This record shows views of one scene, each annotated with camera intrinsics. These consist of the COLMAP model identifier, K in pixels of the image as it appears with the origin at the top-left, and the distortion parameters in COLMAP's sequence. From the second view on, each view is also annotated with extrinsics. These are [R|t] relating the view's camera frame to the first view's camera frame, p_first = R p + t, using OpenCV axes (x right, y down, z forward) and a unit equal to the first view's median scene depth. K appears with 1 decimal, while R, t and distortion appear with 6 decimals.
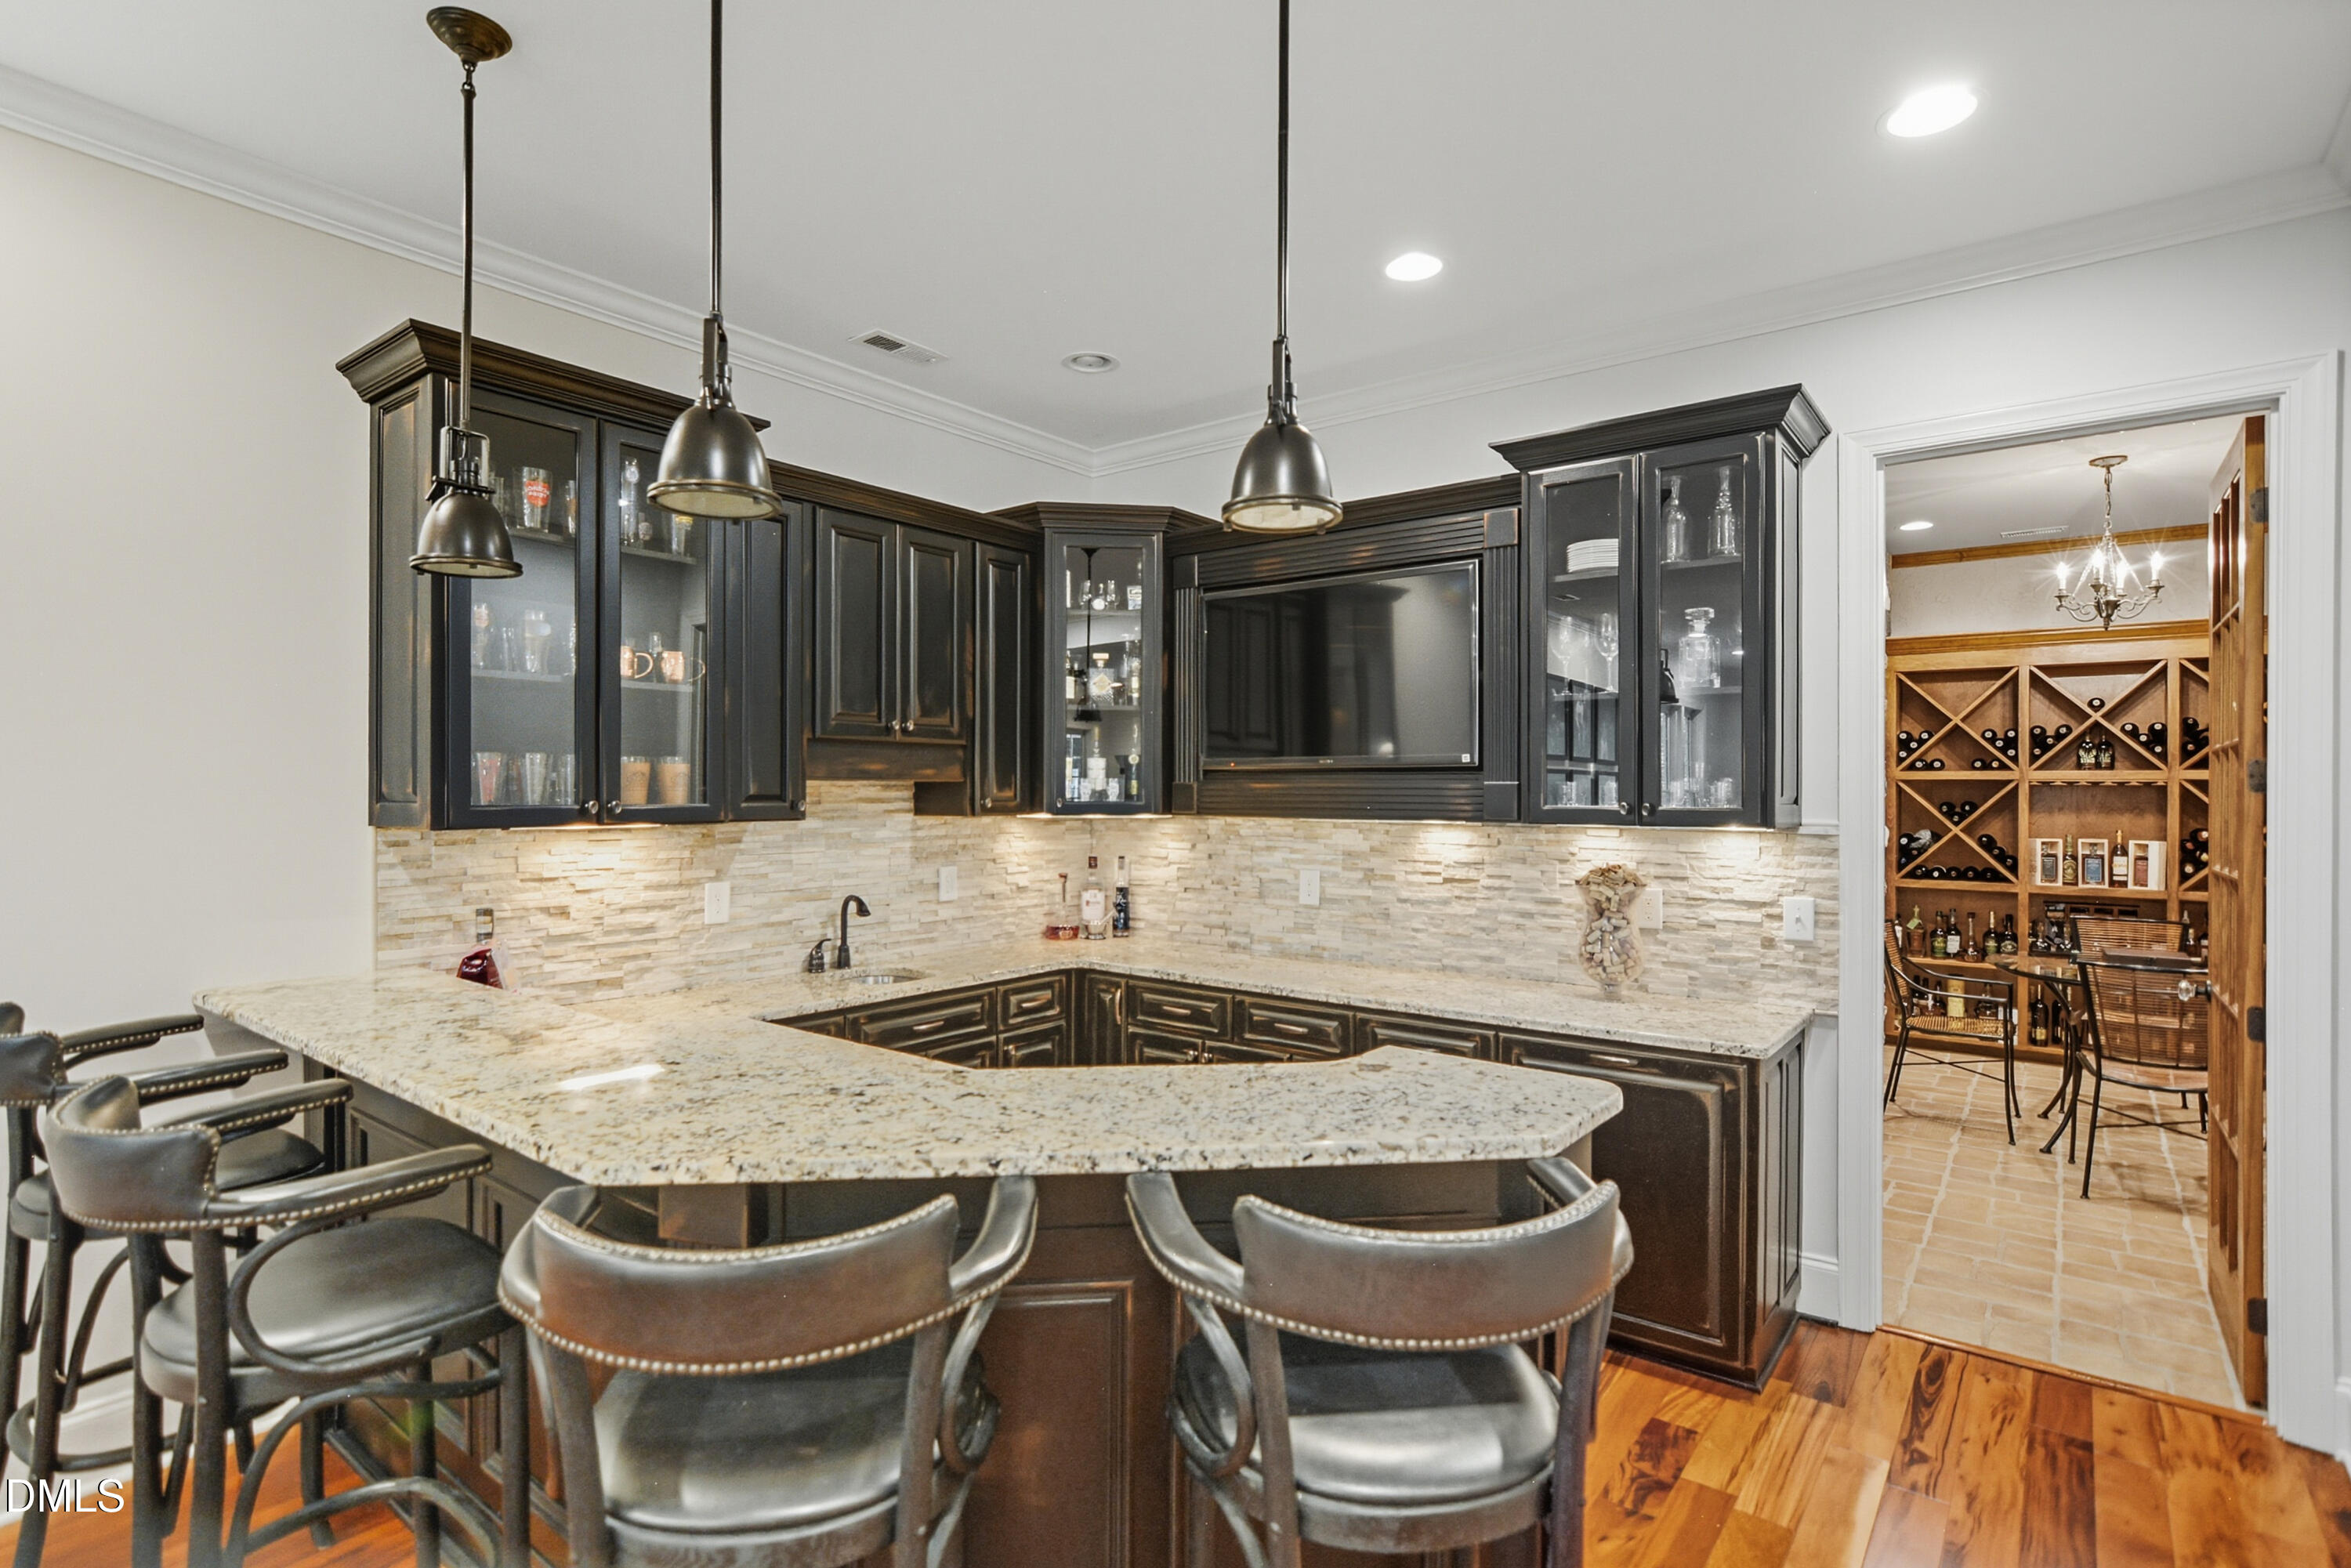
lens RADIAL K [[1152.1, 0, 1173.5], [0, 1152.1, 790.7], [0, 0, 1]] dist [-0.003685, -0.000798]
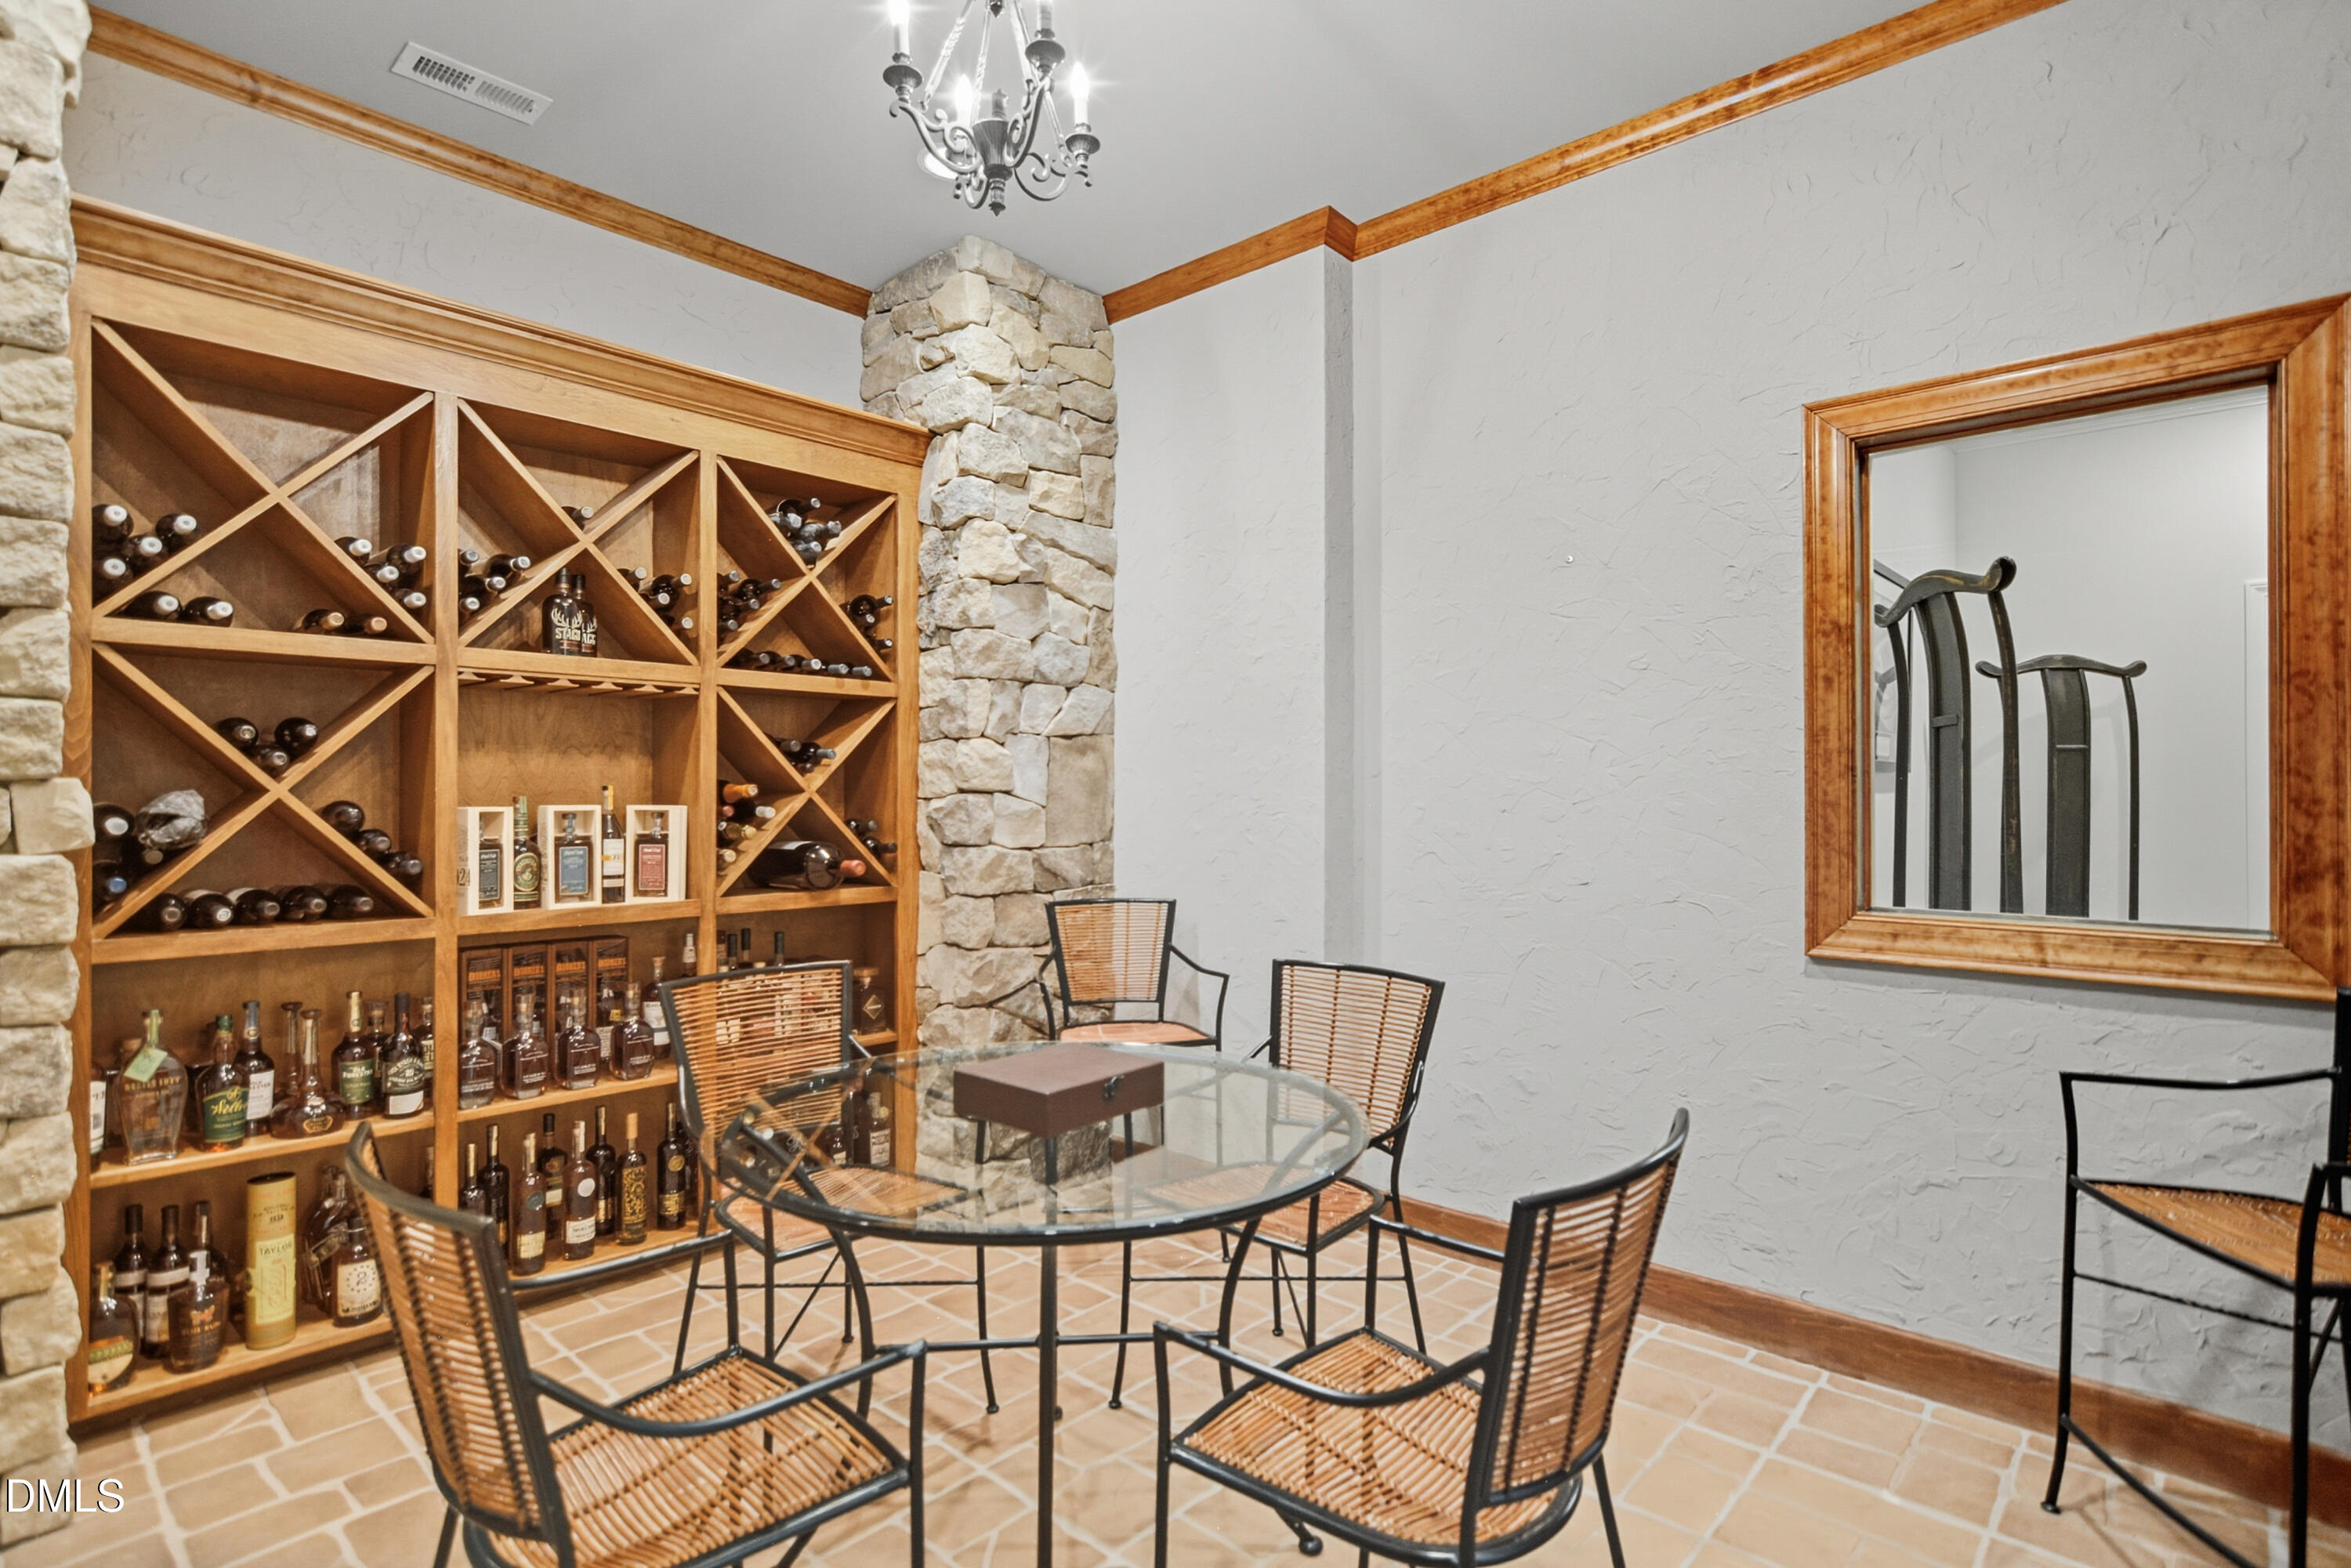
lens RADIAL K [[1152.1, 0, 1159.5], [0, 1152.1, 781.4], [0, 0, 1]] dist [-0.003685, -0.000798]
pose [[0.099874, -0.000722, 0.995000, 0.347921], [-0.004472, 0.999989, 0.001174, 0.030500], [-0.994990, -0.004567, 0.099869, 0.696591]]
